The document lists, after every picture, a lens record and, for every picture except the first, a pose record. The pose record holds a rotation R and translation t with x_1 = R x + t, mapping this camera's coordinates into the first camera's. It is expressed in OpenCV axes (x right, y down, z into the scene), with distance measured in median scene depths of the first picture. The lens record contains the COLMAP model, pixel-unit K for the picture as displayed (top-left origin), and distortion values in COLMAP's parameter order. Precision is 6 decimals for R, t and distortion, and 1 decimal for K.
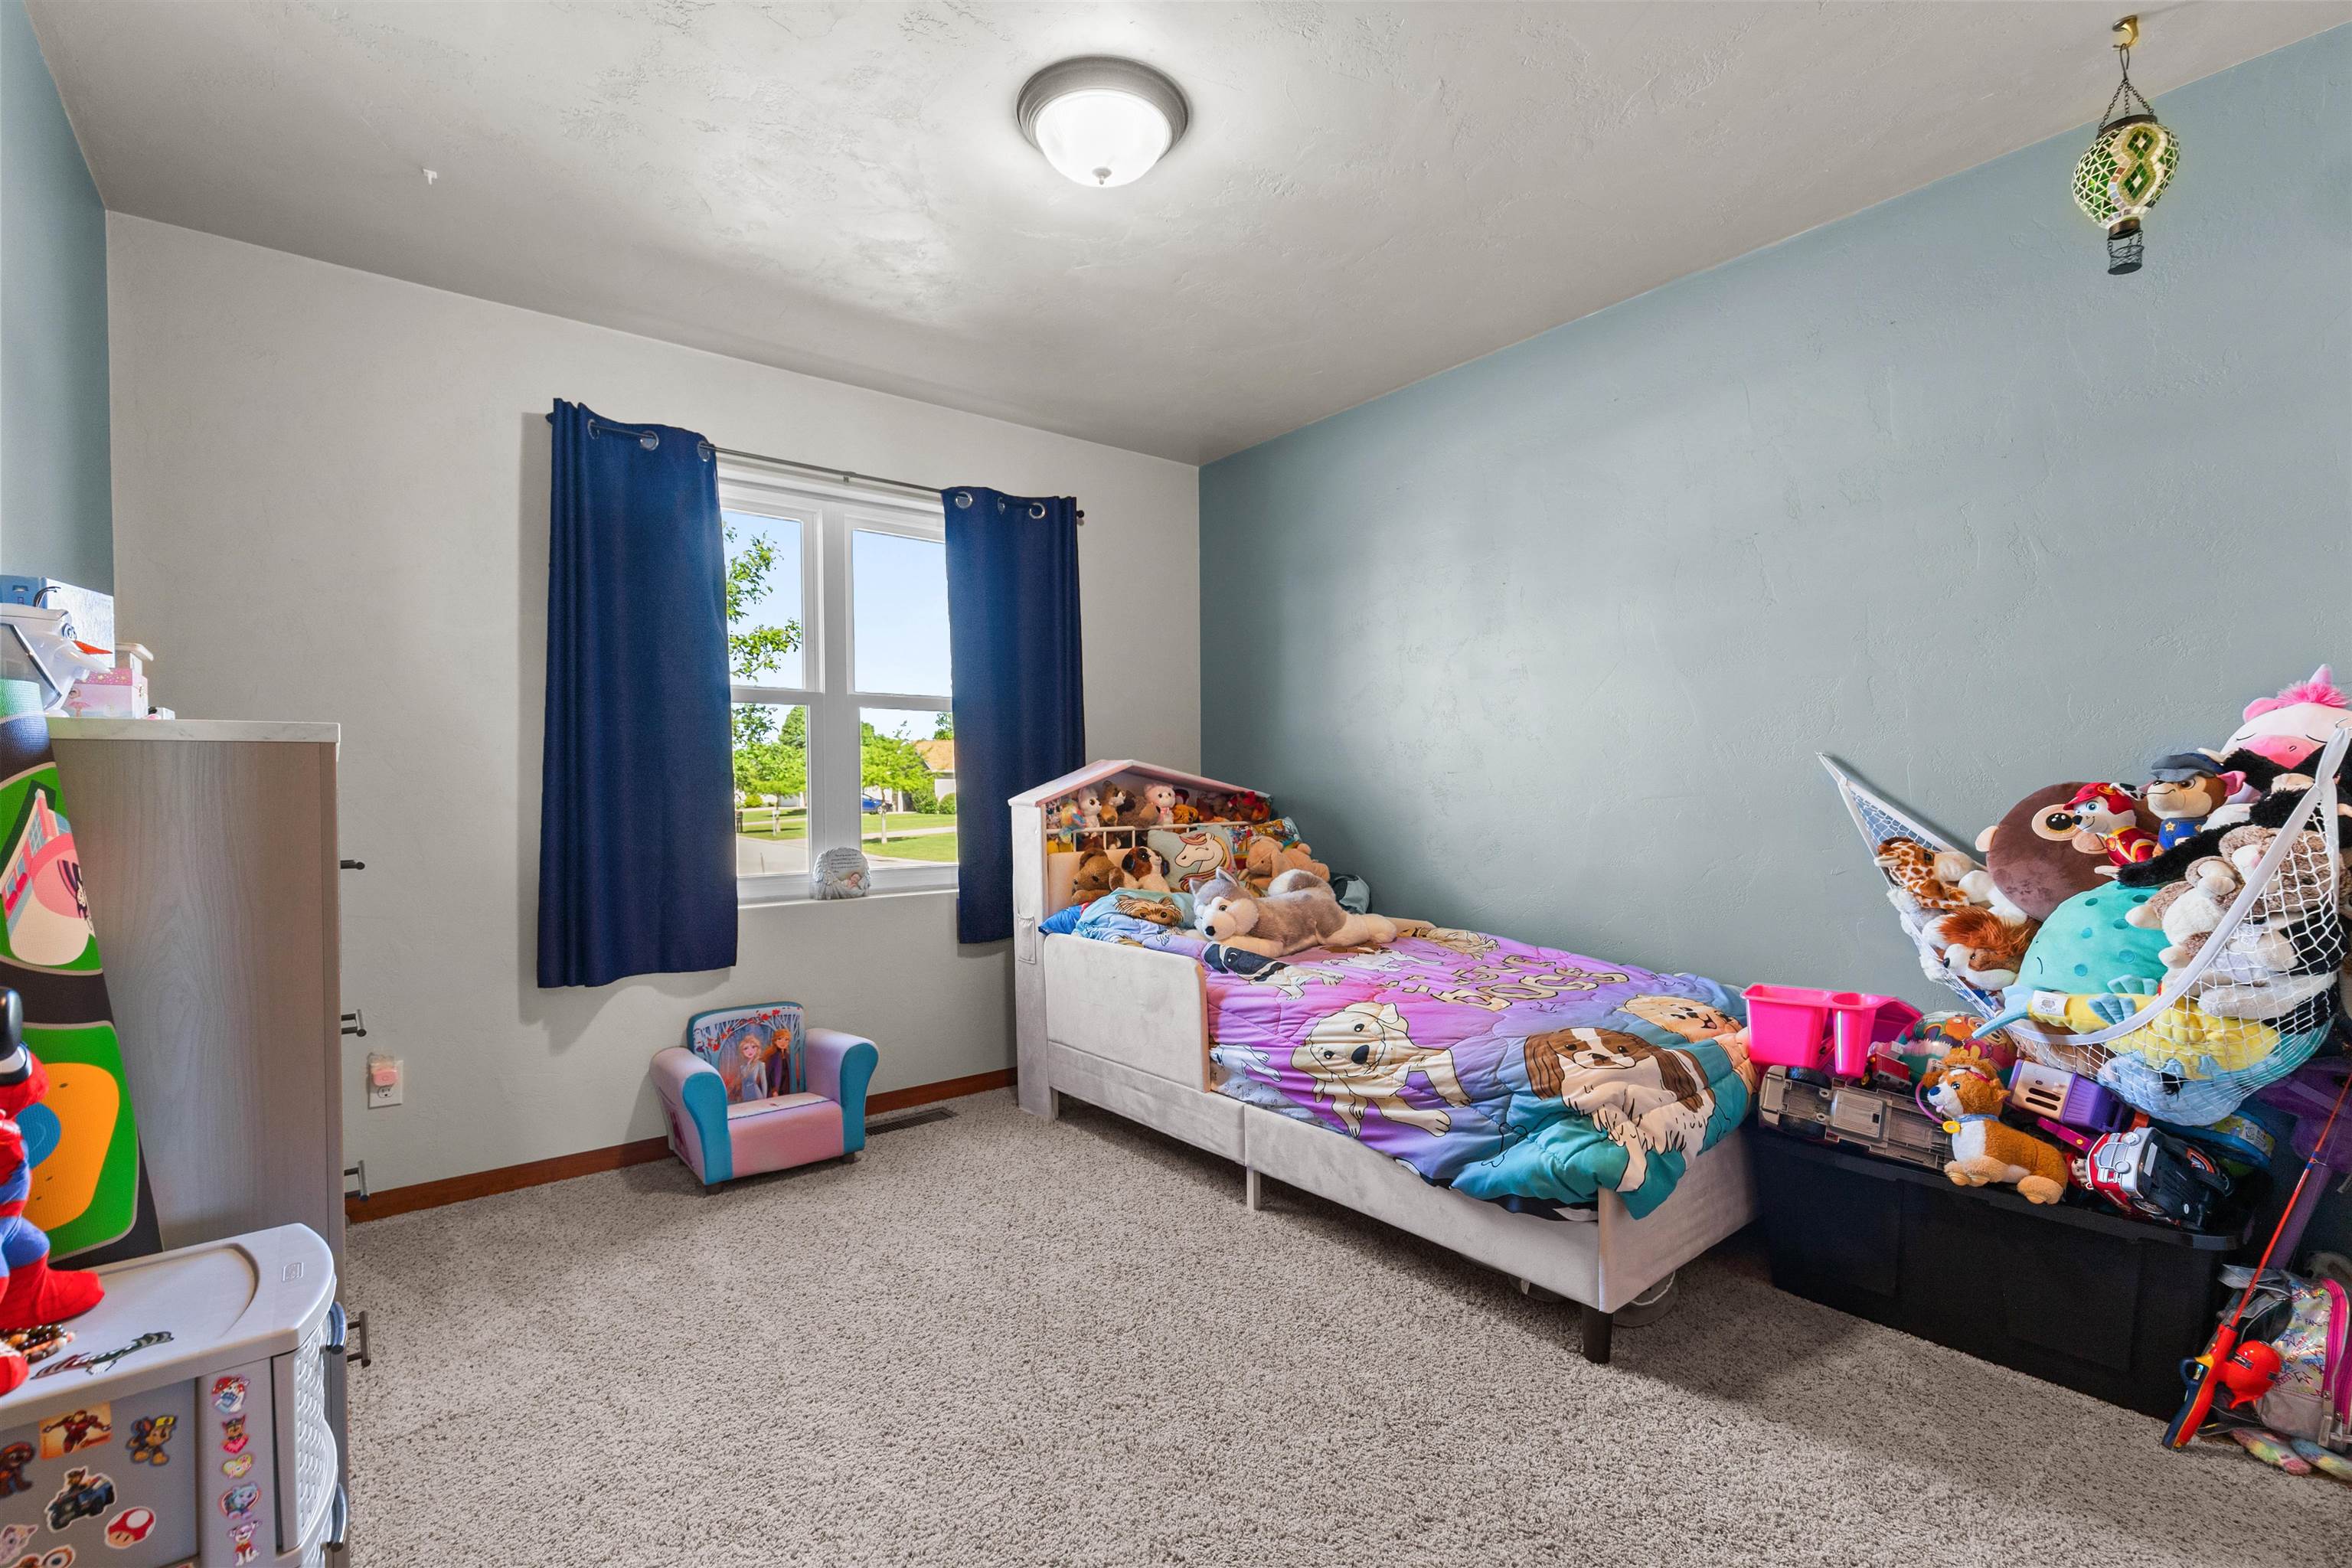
lens RADIAL K [[1055.5, 0, 1172.2], [0, 1055.5, 785.4], [0, 0, 1]] dist [0.012894, -0.000408]
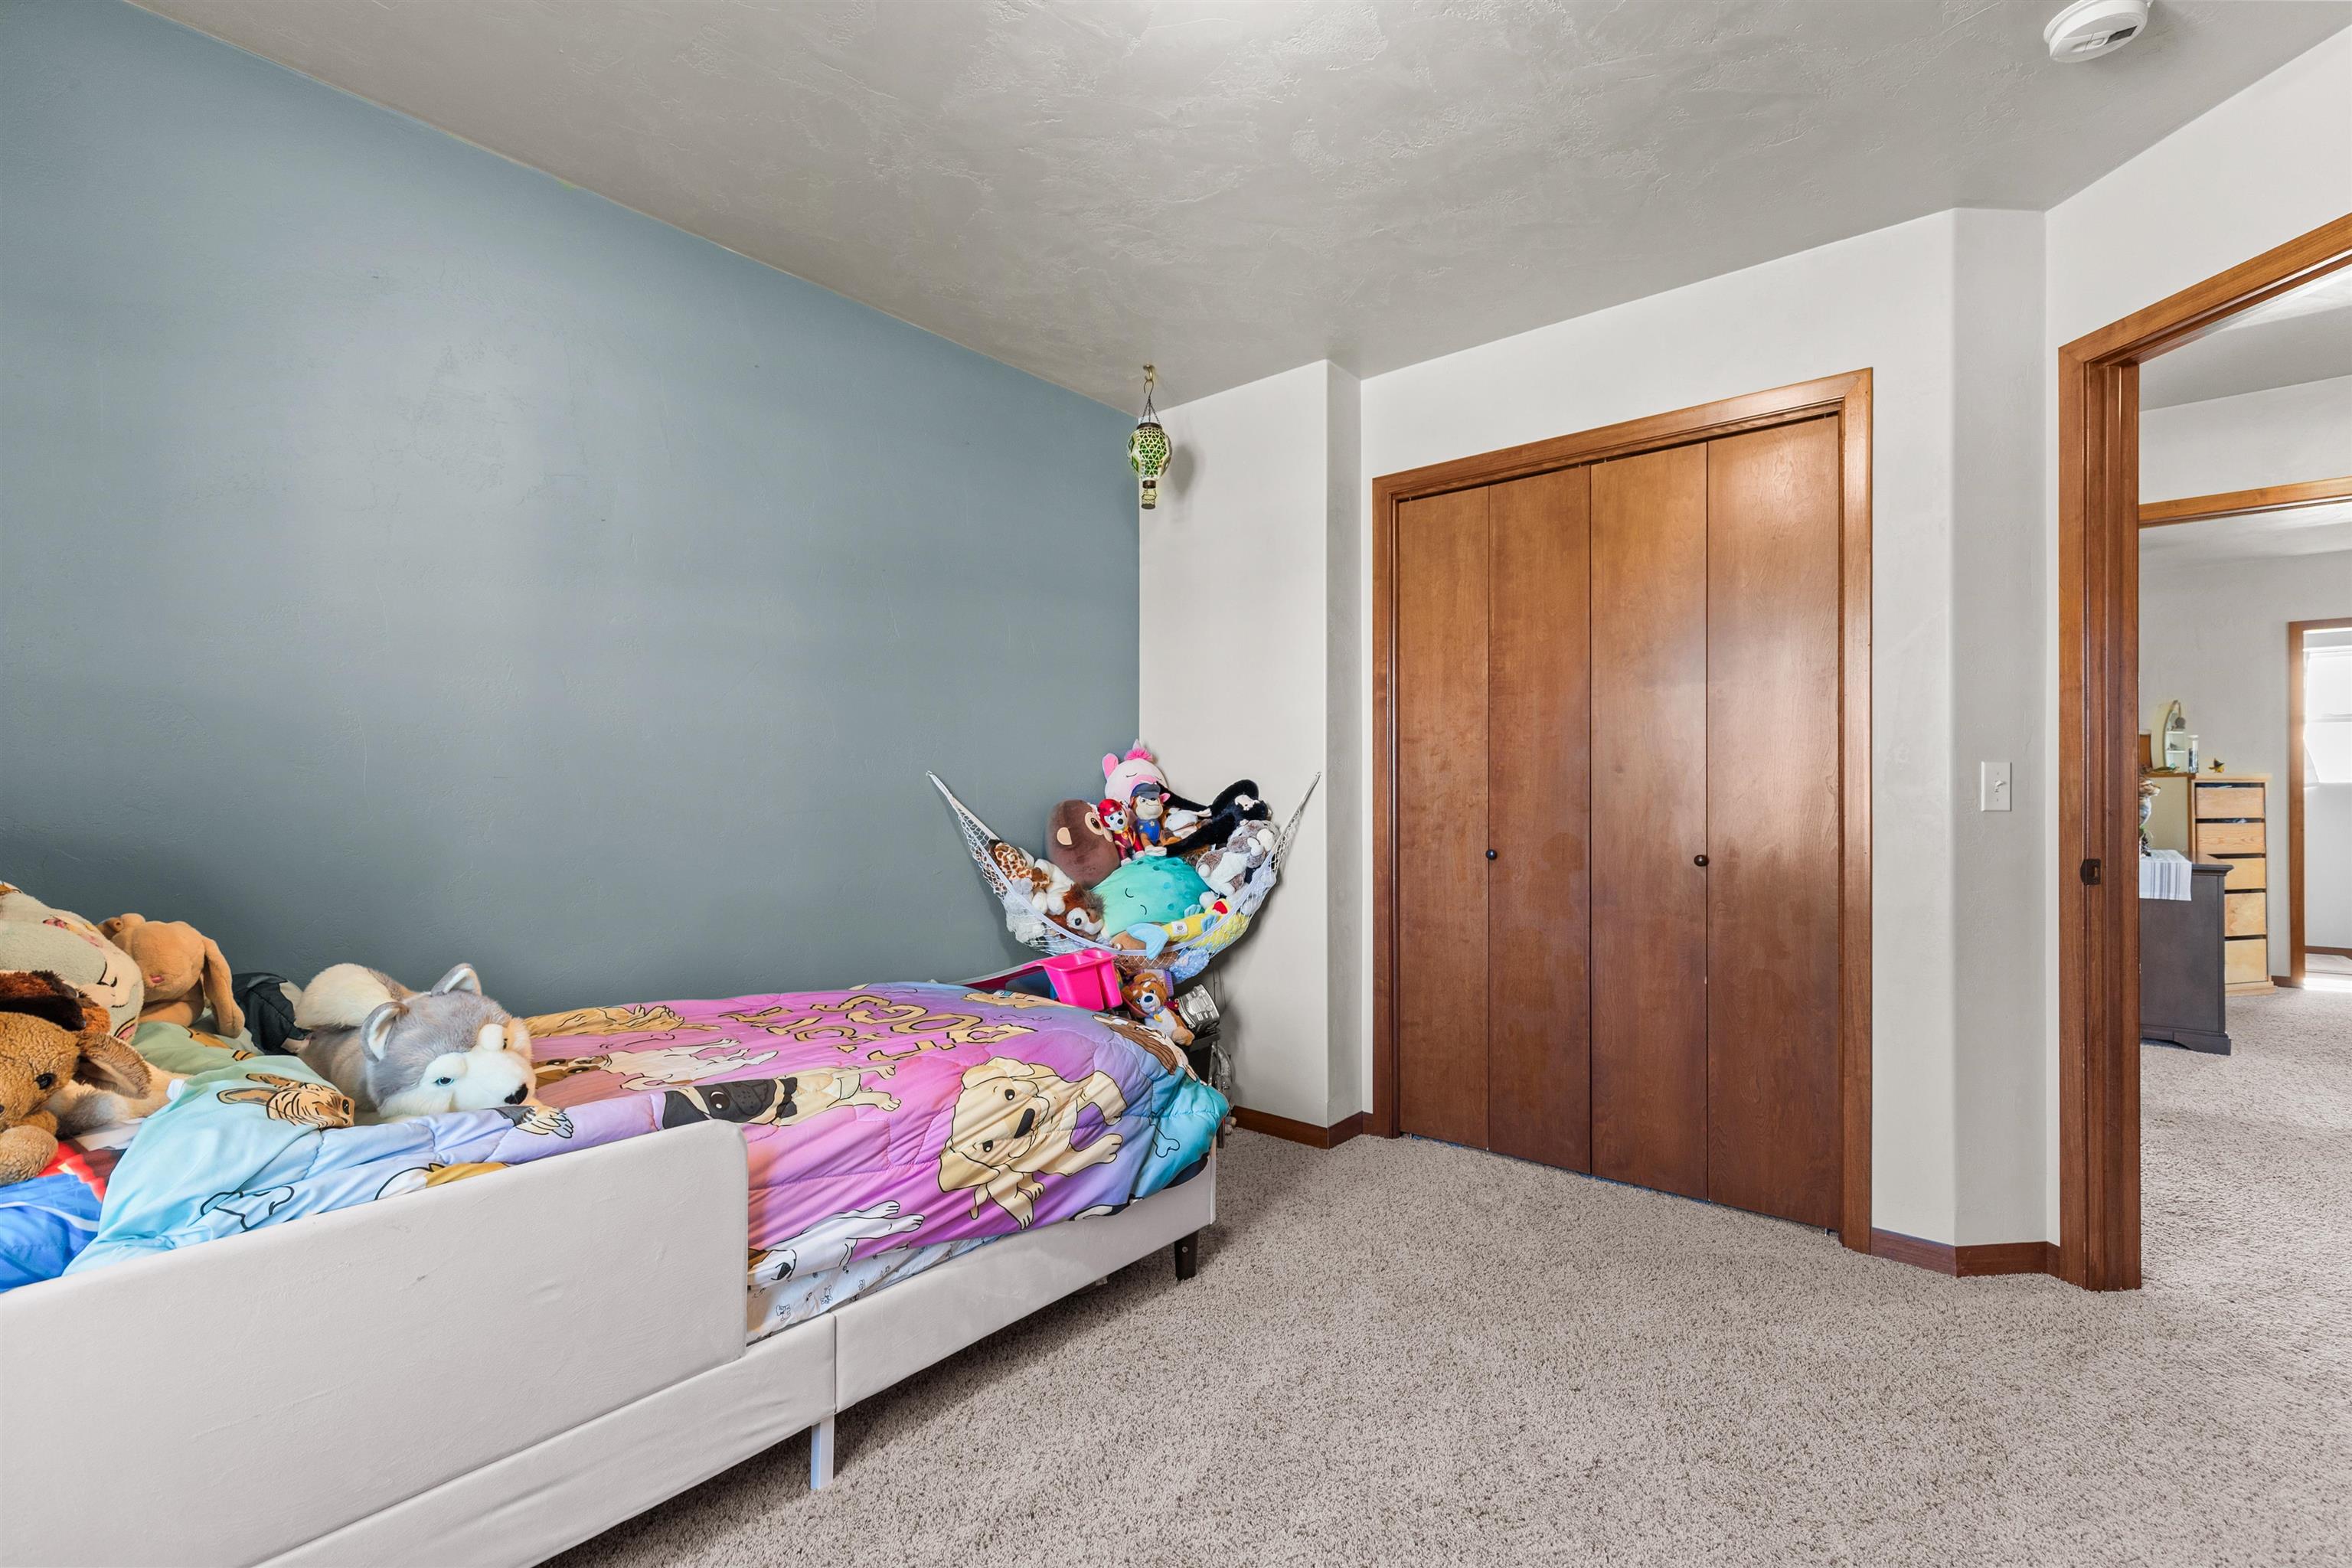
lens RADIAL K [[1055.5, 0, 1177.5], [0, 1055.5, 787.7], [0, 0, 1]] dist [0.012894, -0.000408]
pose [[-0.176913, 0.011084, 0.984164, -0.642567], [0.003597, 0.999937, -0.010615, 0.005390], [-0.984220, 0.001662, -0.176942, 1.022376]]
